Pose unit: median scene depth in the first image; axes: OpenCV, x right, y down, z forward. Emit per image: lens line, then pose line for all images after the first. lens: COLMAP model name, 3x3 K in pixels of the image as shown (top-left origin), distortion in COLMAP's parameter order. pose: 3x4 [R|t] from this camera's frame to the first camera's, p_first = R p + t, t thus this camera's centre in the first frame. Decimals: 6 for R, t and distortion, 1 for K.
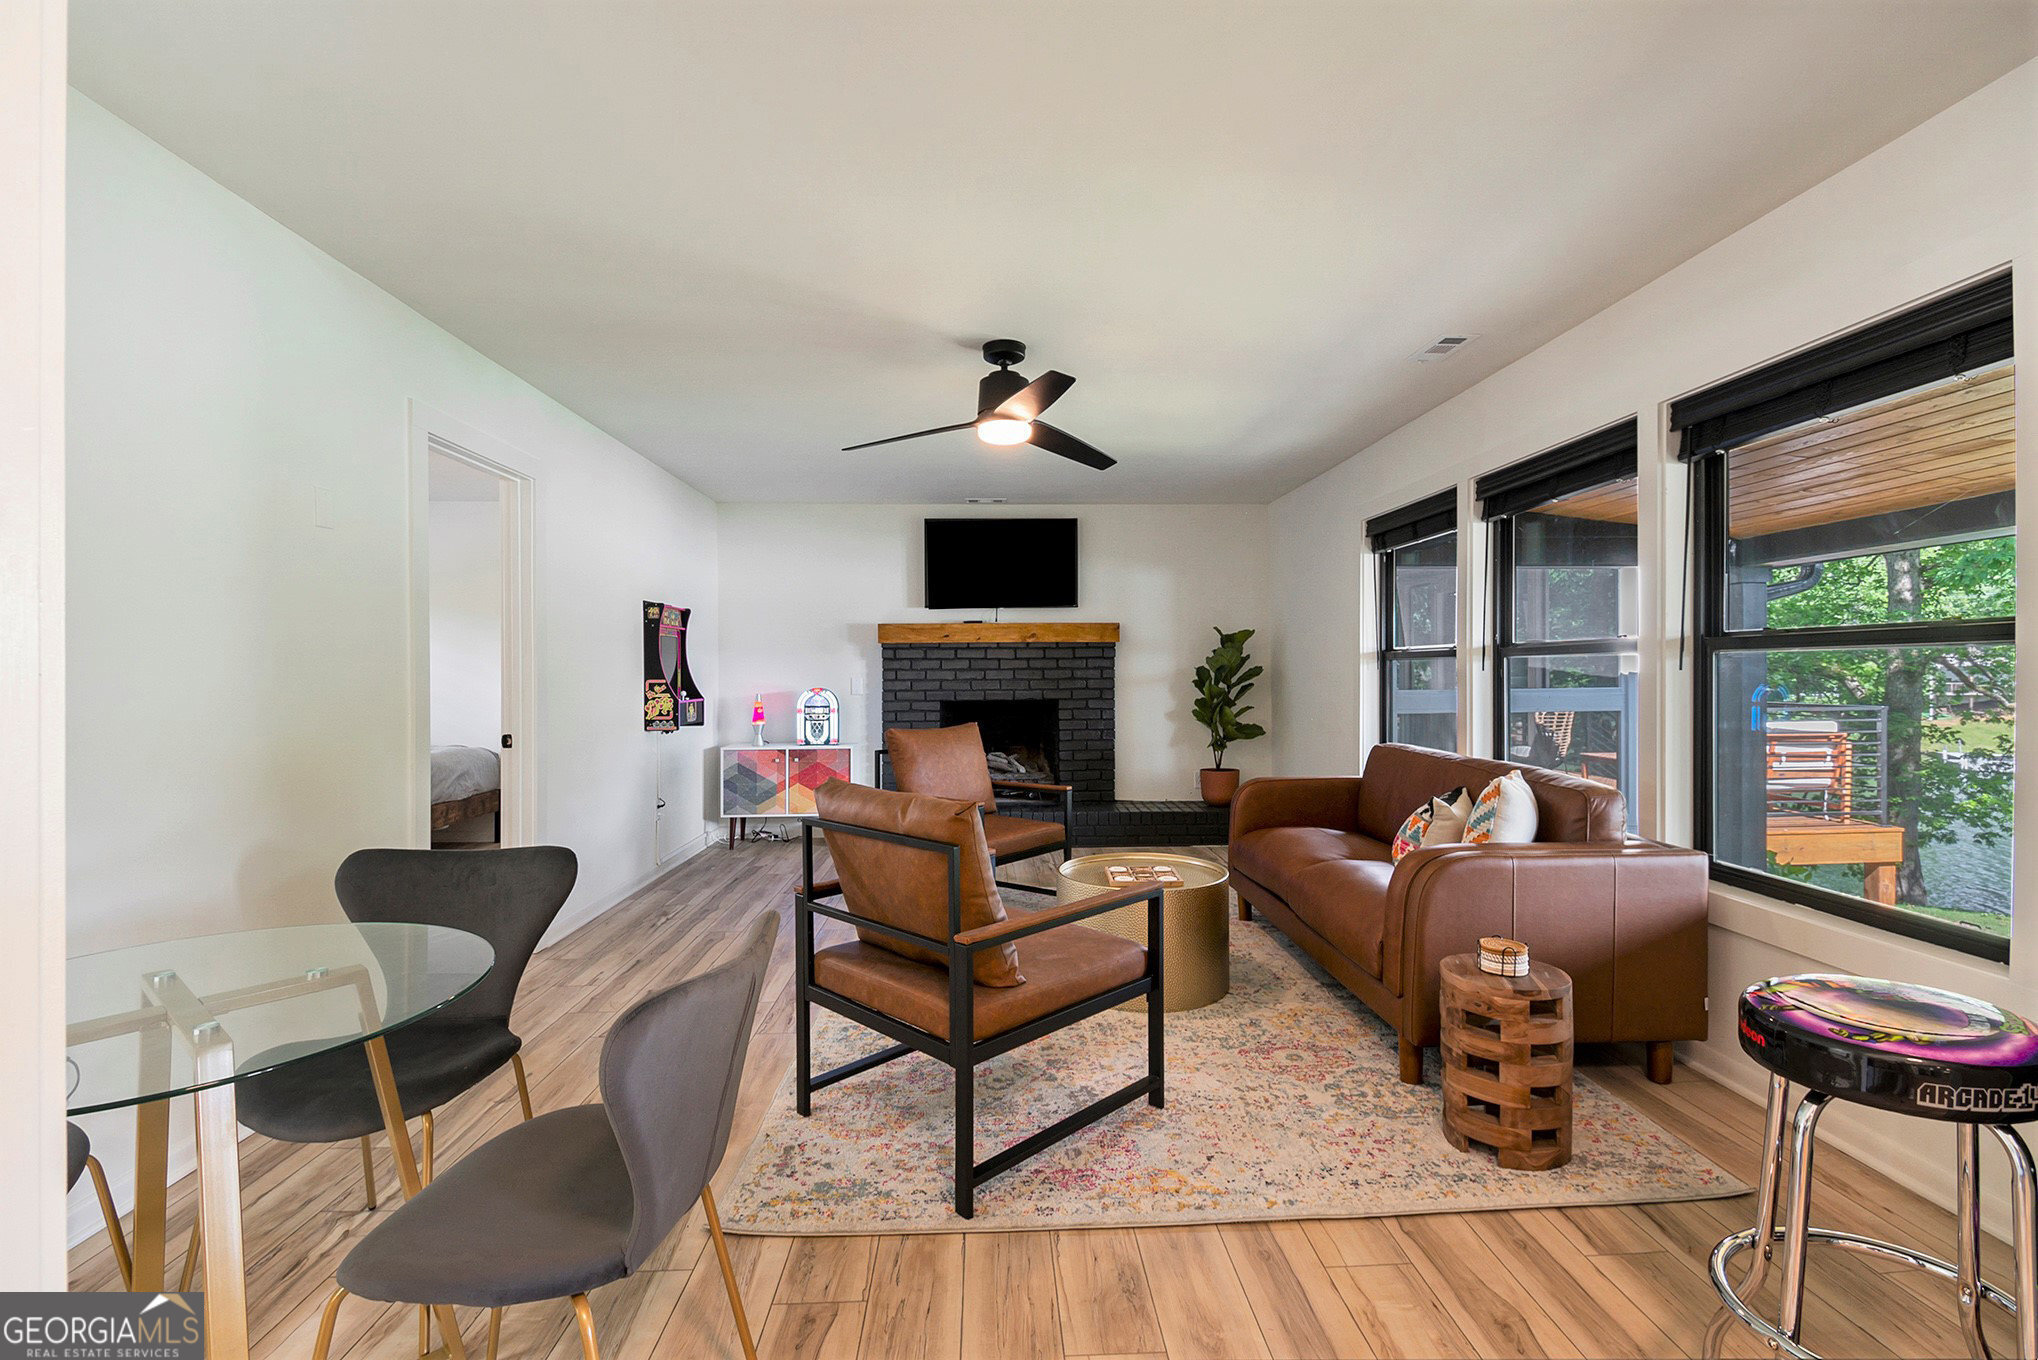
lens RADIAL K [[910.5, 0, 1020.3], [0, 910.5, 670.5], [0, 0, 1]] dist [0.000825, -0.000191]
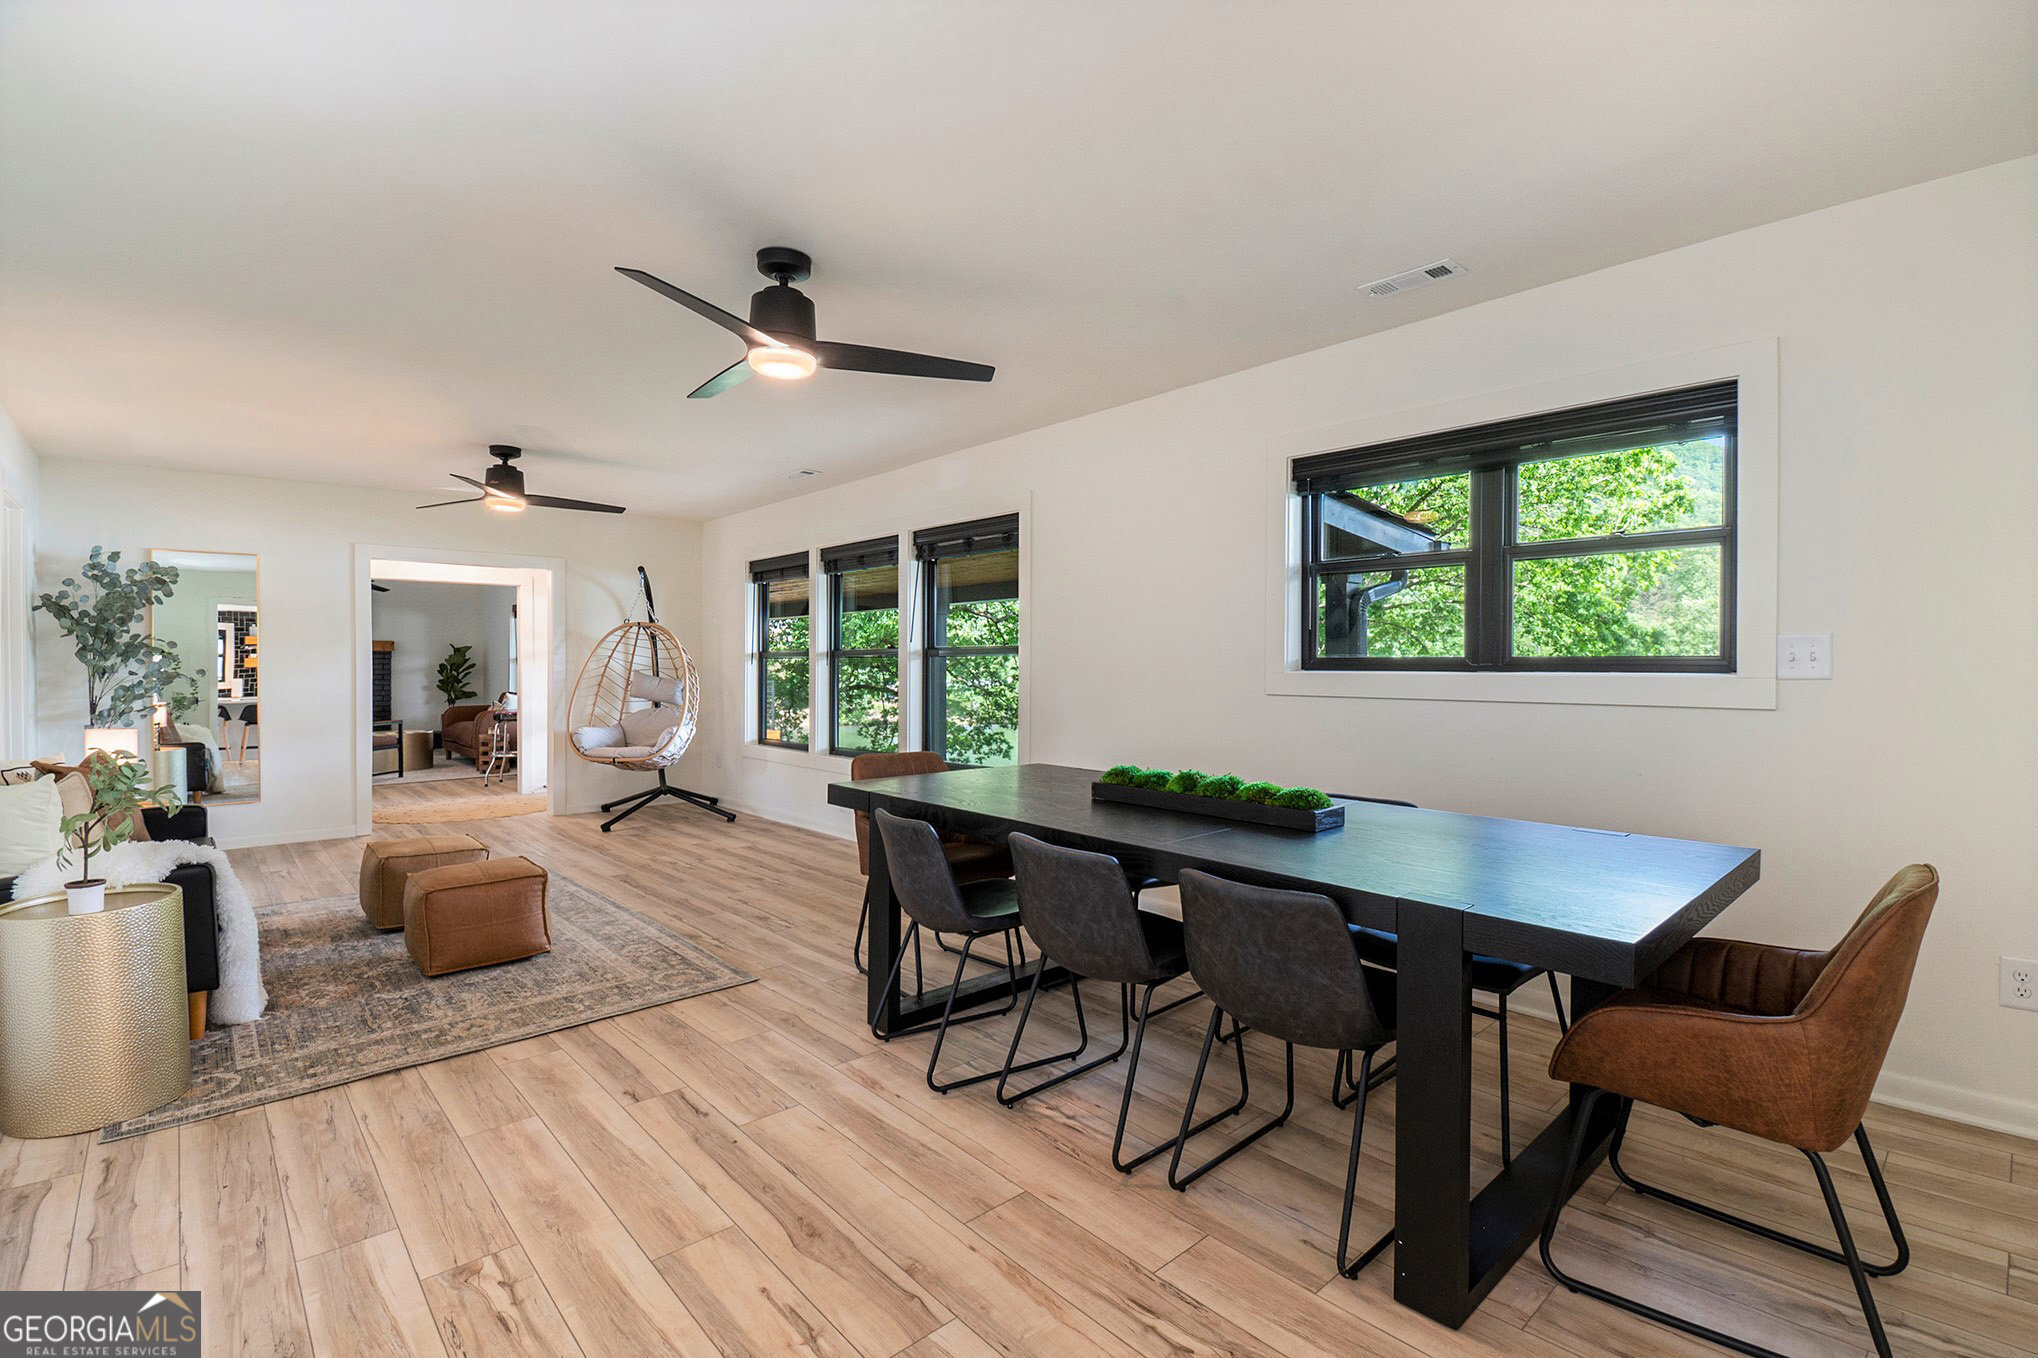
lens RADIAL K [[910.5, 0, 1020.3], [0, 910.5, 669.5], [0, 0, 1]] dist [0.000825, -0.000191]
pose [[0.746836, -0.003383, 0.665000, -0.410158], [-0.002314, 0.999968, 0.007686, -0.004979], [-0.665004, -0.007278, 0.746804, -0.609824]]
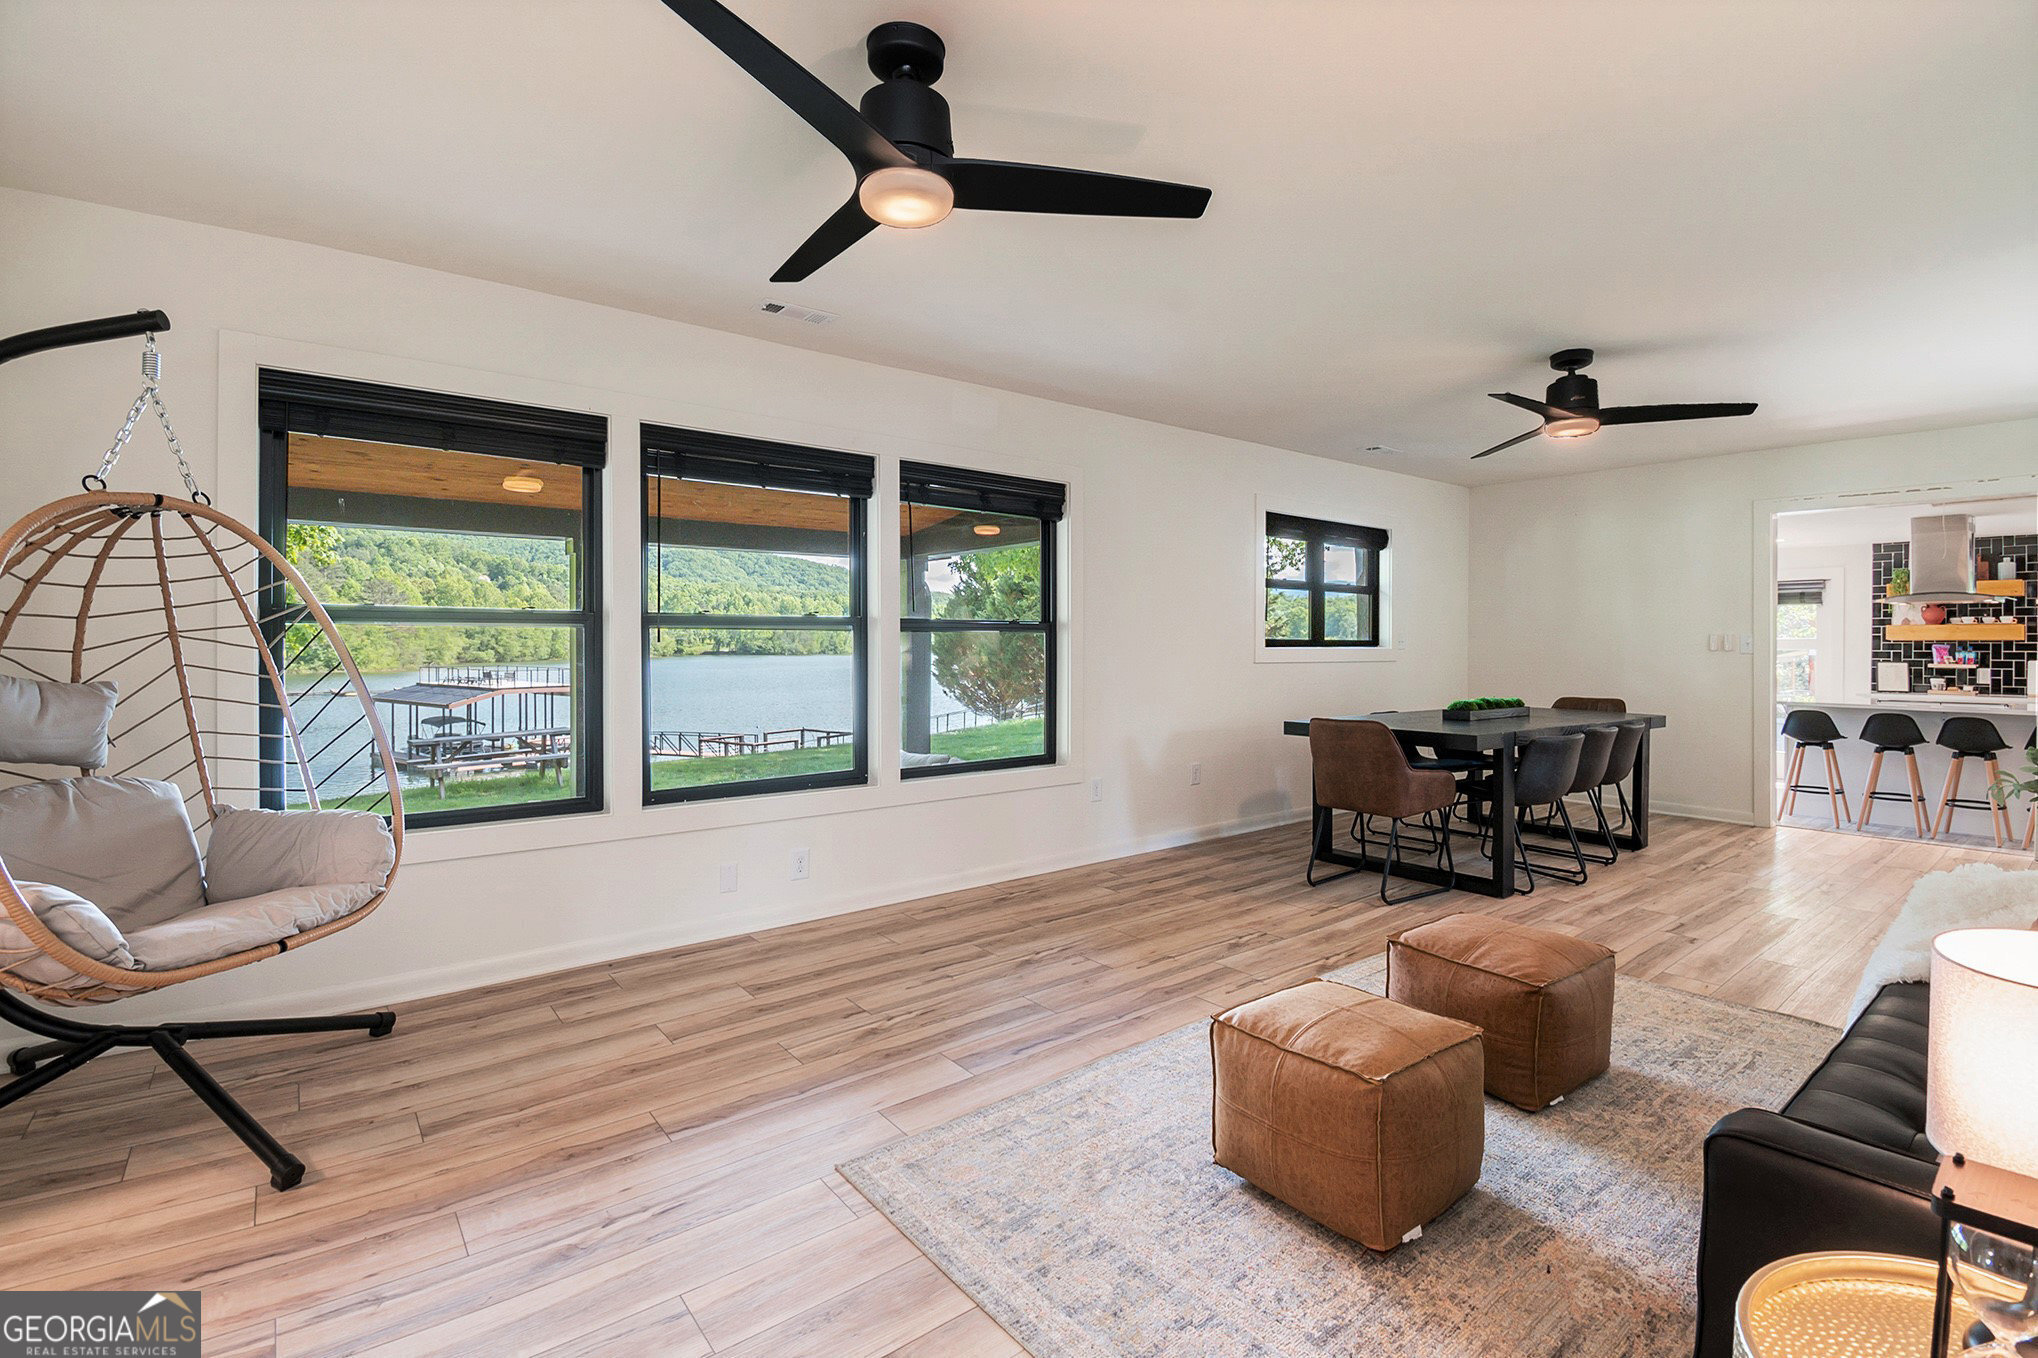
lens RADIAL K [[926.9, 0, 1019.4], [0, 926.9, 650.4], [0, 0, 1]] dist [-0.000638, -0.000217]
pose [[-0.606641, -0.001665, 0.794974, -0.523781], [-0.001975, 0.999998, 0.000587, 0.008758], [-0.794974, -0.001214, -0.606643, 1.220523]]
